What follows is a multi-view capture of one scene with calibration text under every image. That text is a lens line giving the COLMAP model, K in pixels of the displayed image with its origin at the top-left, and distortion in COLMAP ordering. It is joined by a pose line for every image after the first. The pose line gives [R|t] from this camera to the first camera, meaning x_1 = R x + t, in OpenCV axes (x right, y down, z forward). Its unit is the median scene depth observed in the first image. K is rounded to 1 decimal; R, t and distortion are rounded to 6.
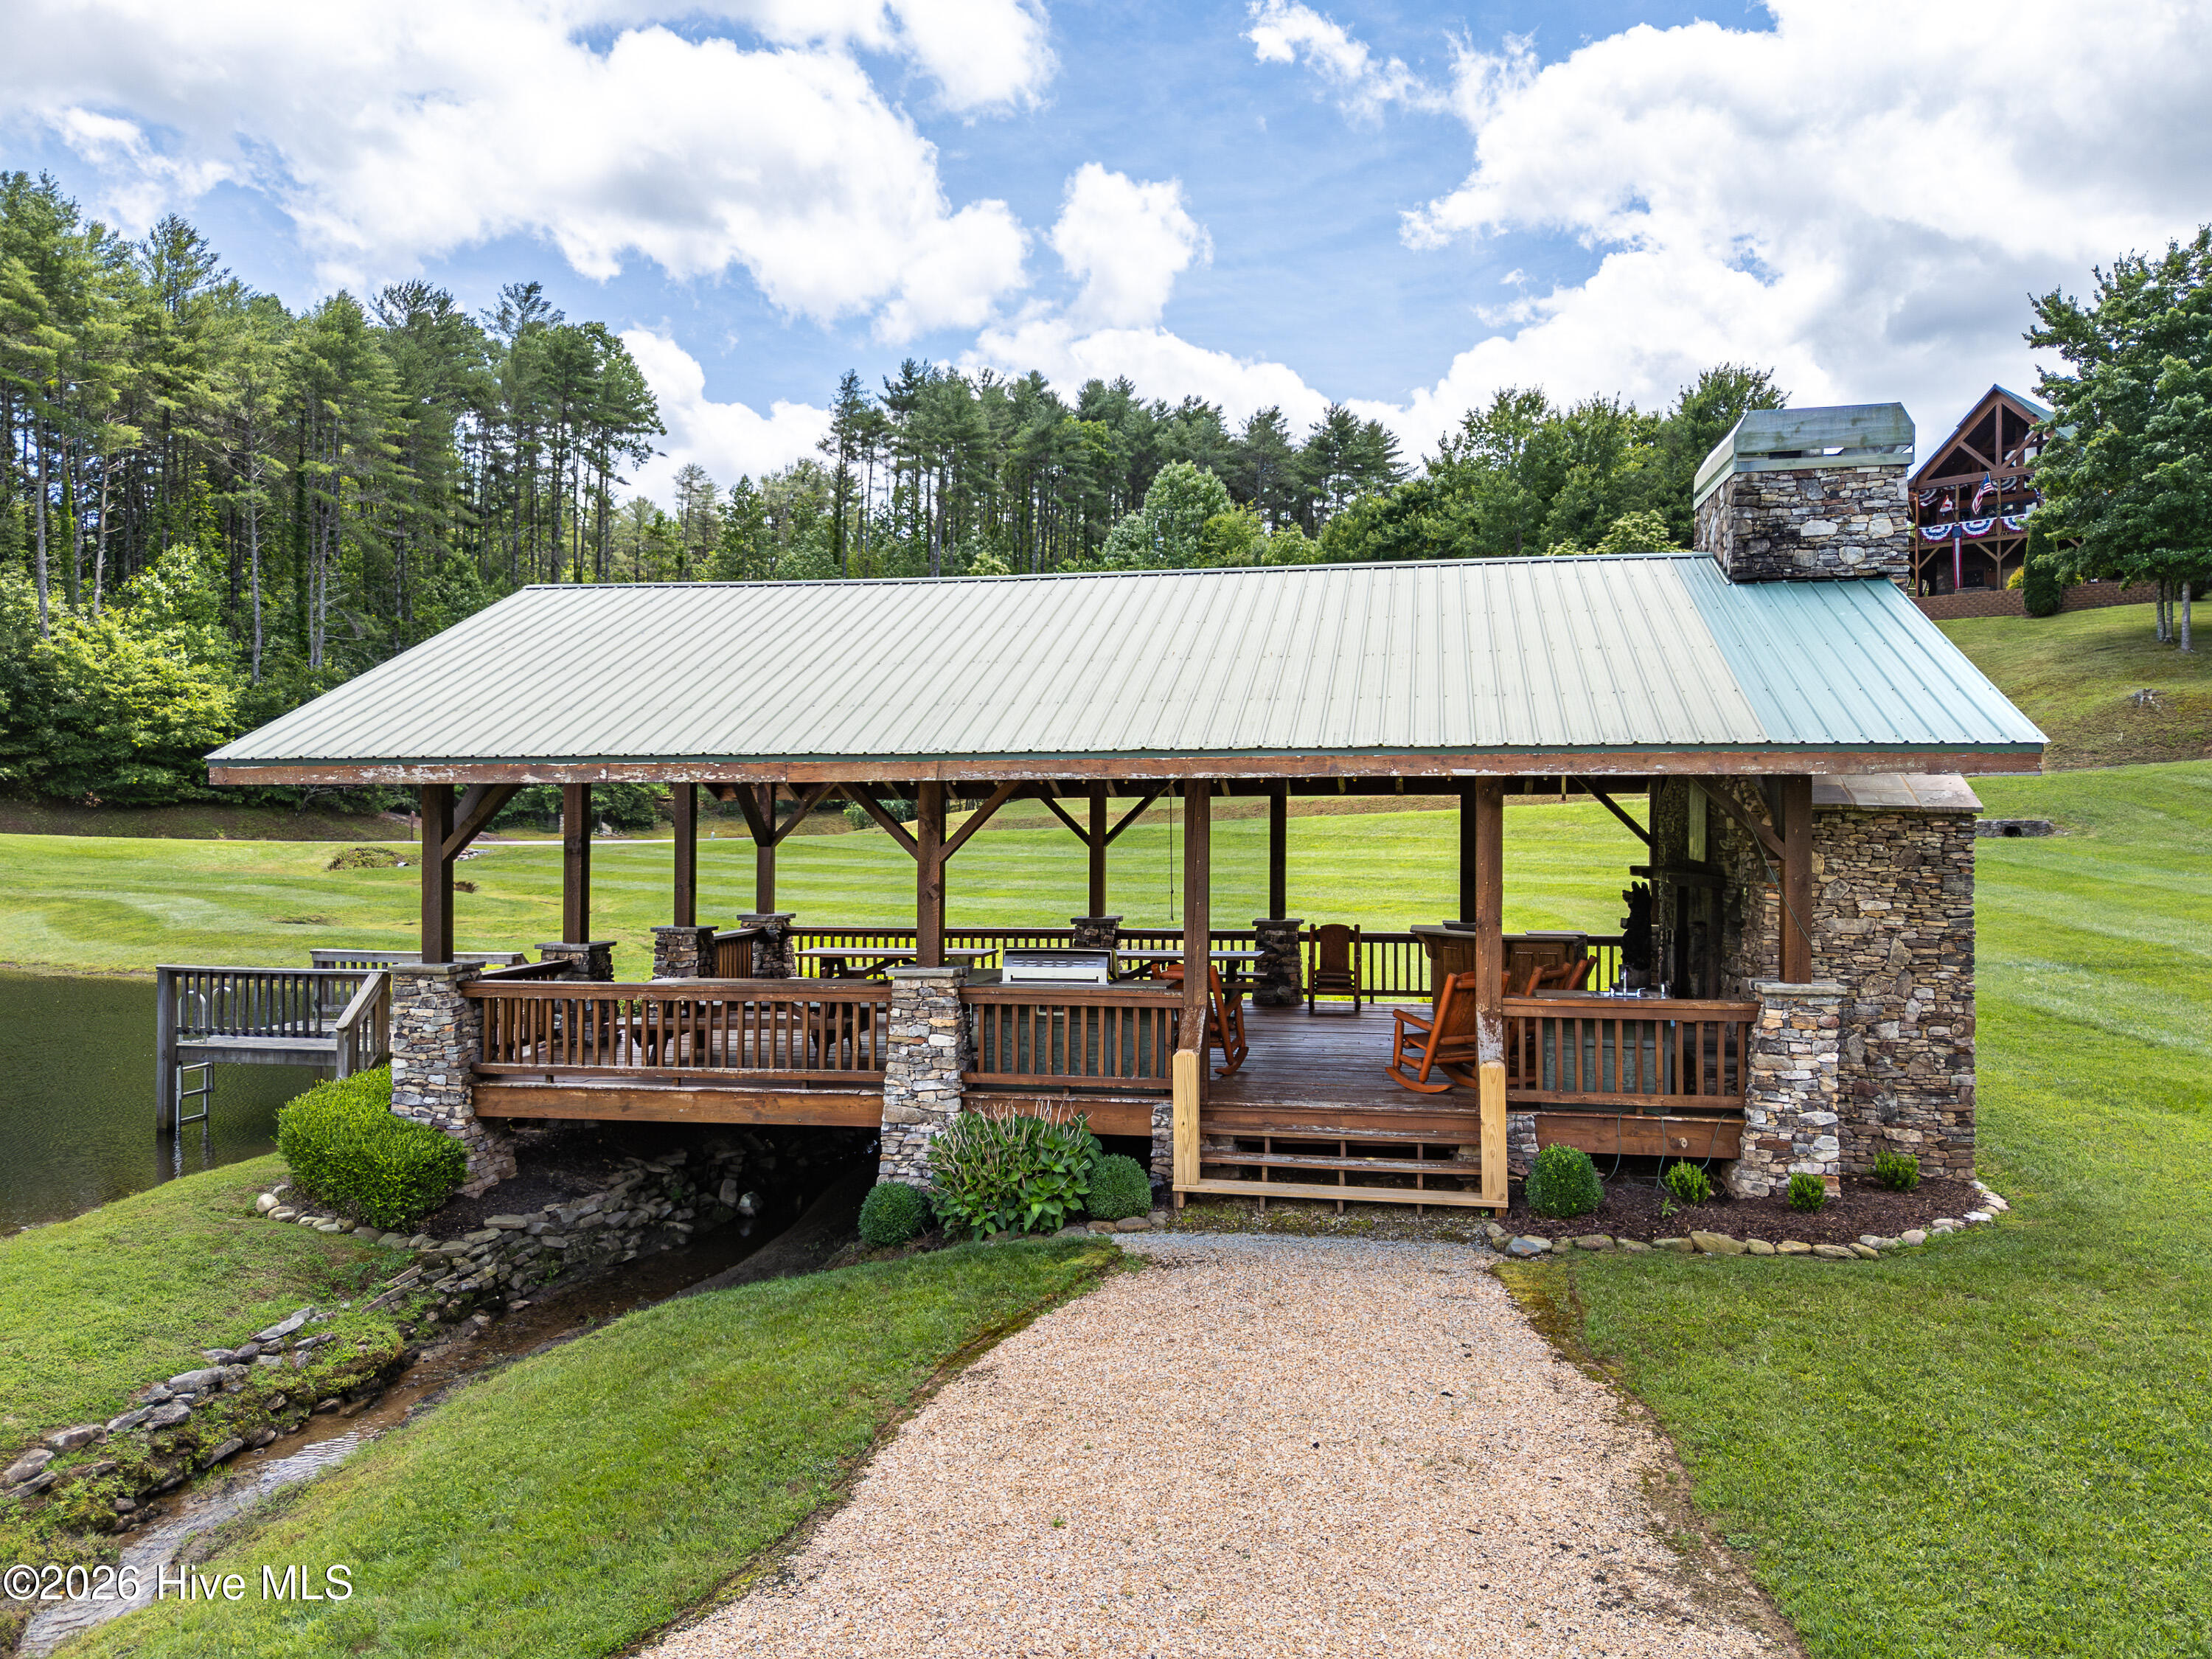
lens RADIAL K [[1617.4, 0, 1106.0], [0, 1617.4, 829.5], [0, 0, 1]] dist [0.082263, -0.083022]
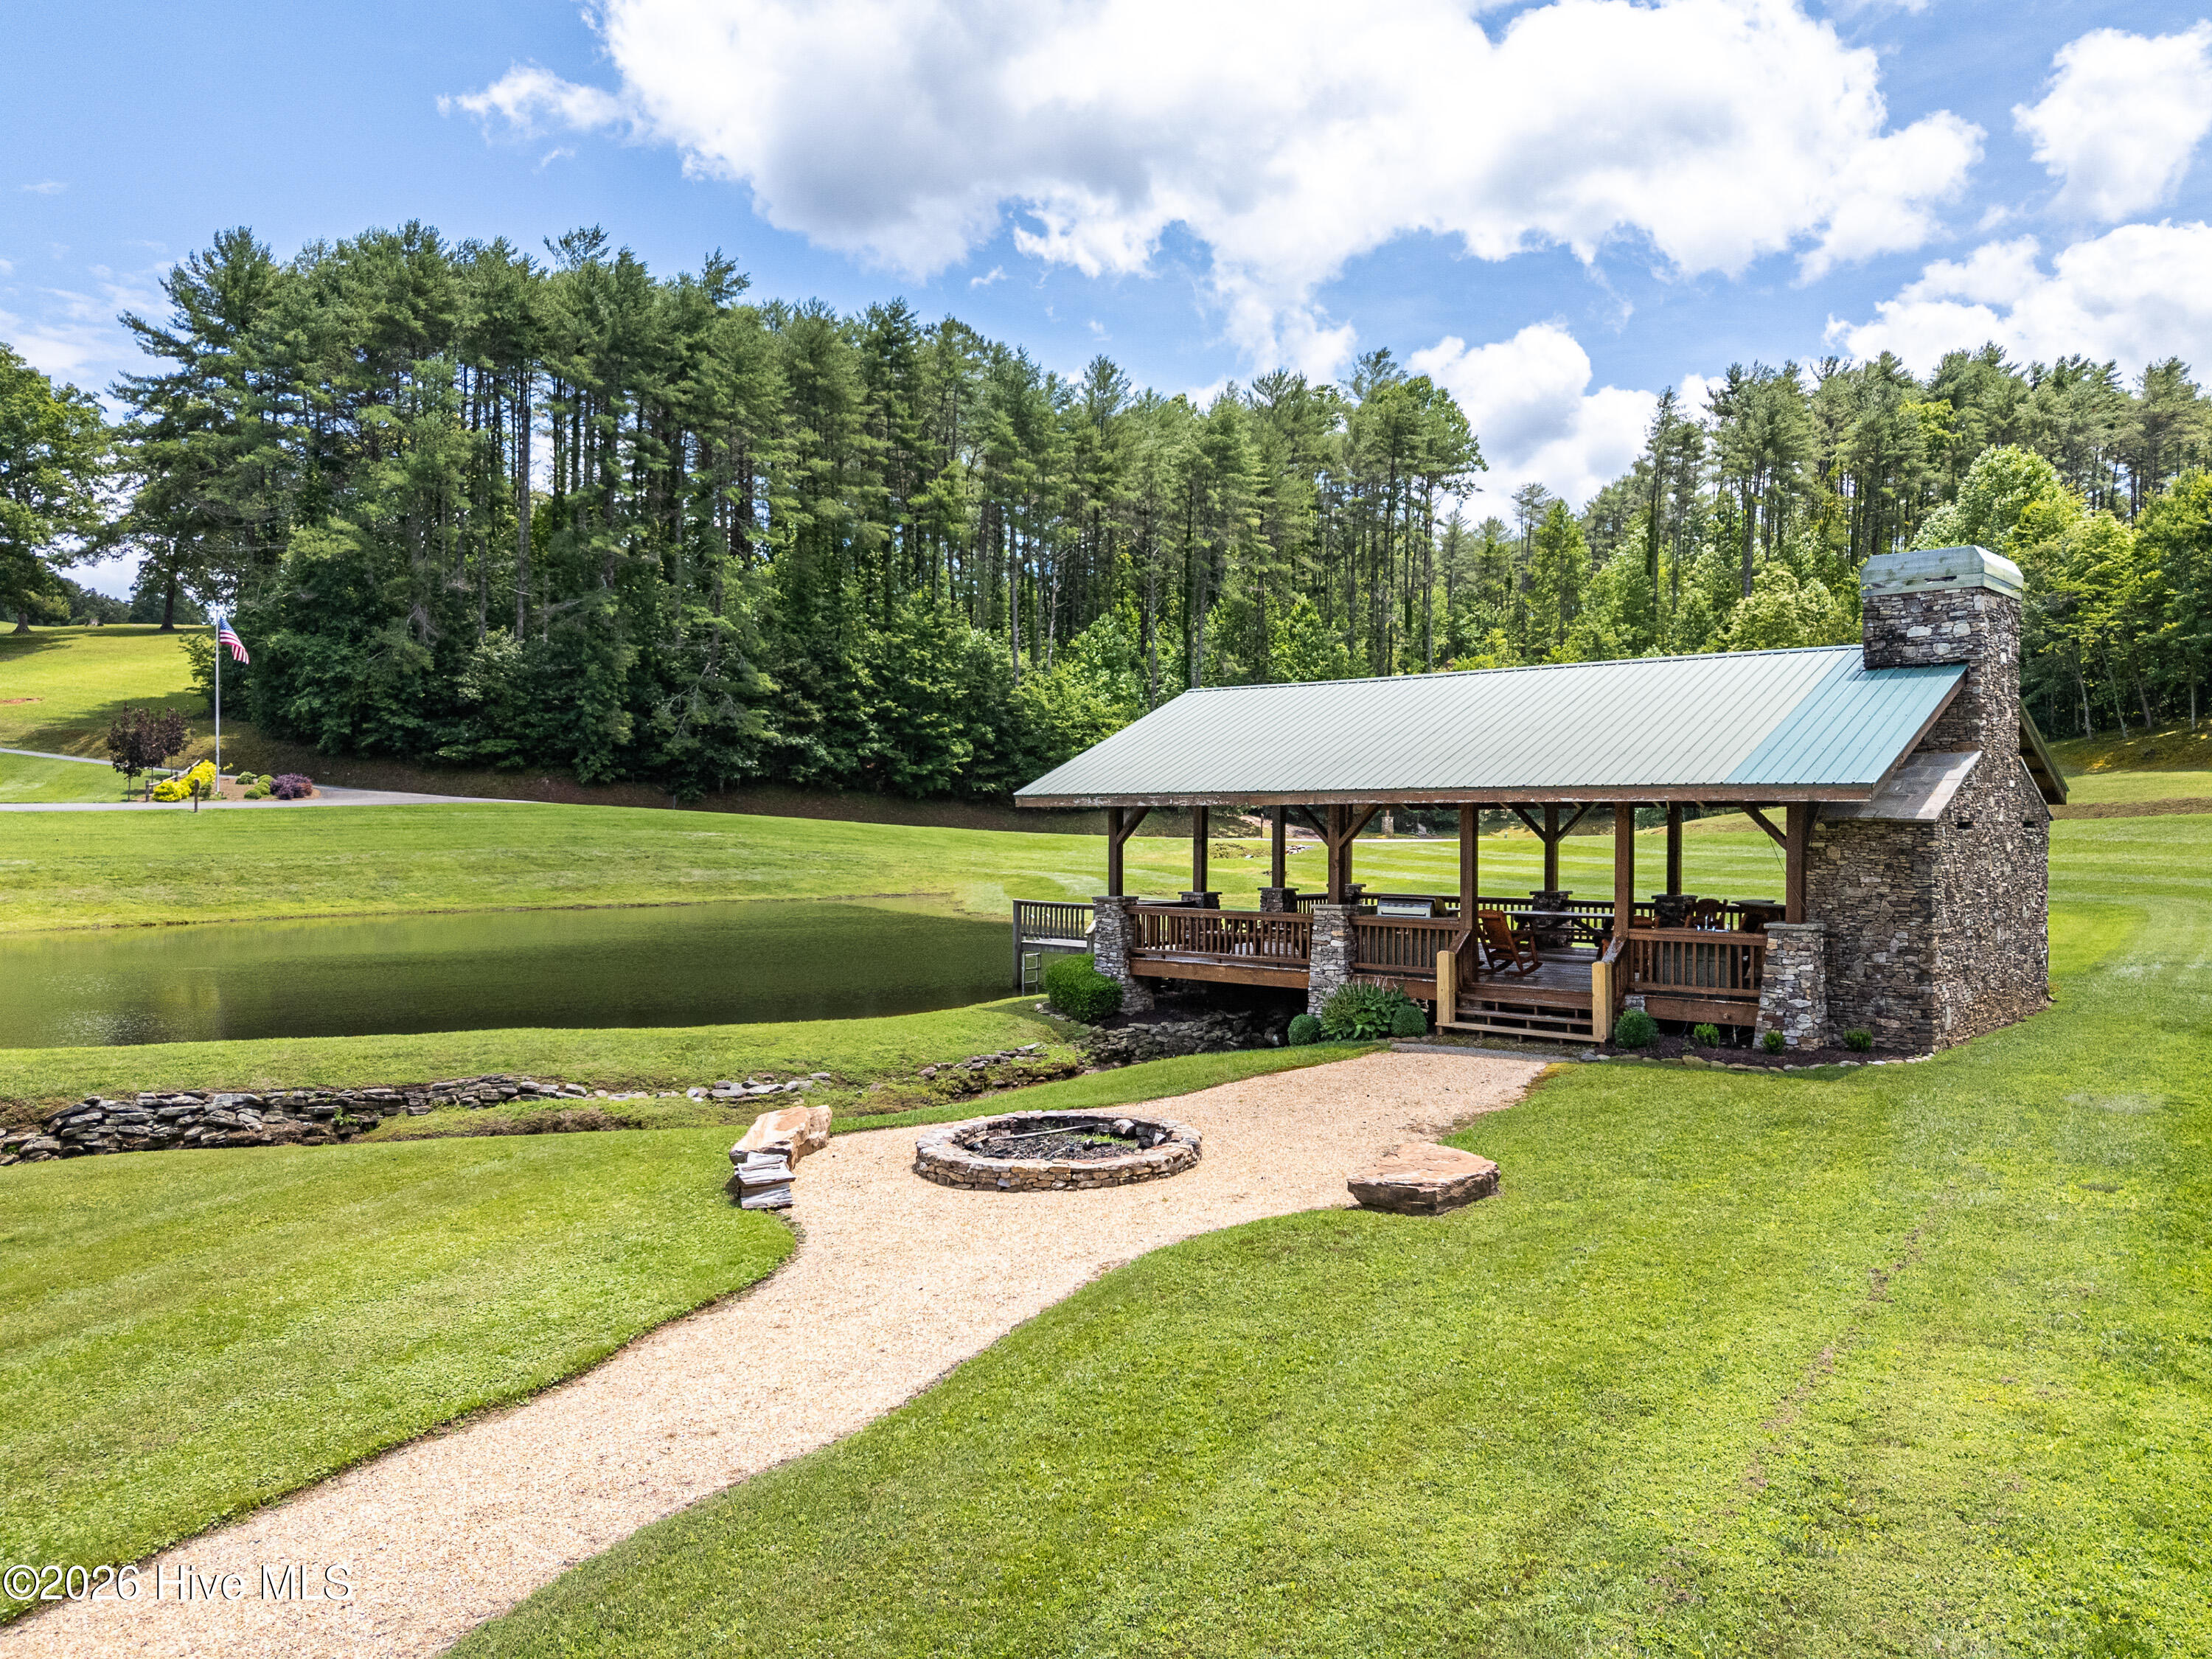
lens RADIAL K [[1617.4, 0, 1106.0], [0, 1617.4, 829.5], [0, 0, 1]] dist [0.082263, -0.083022]
pose [[0.862739, 0.004904, -0.505625, 0.554495], [-0.005178, 0.999986, 0.000862, -0.000331], [0.505623, 0.001875, 0.862753, -0.671148]]
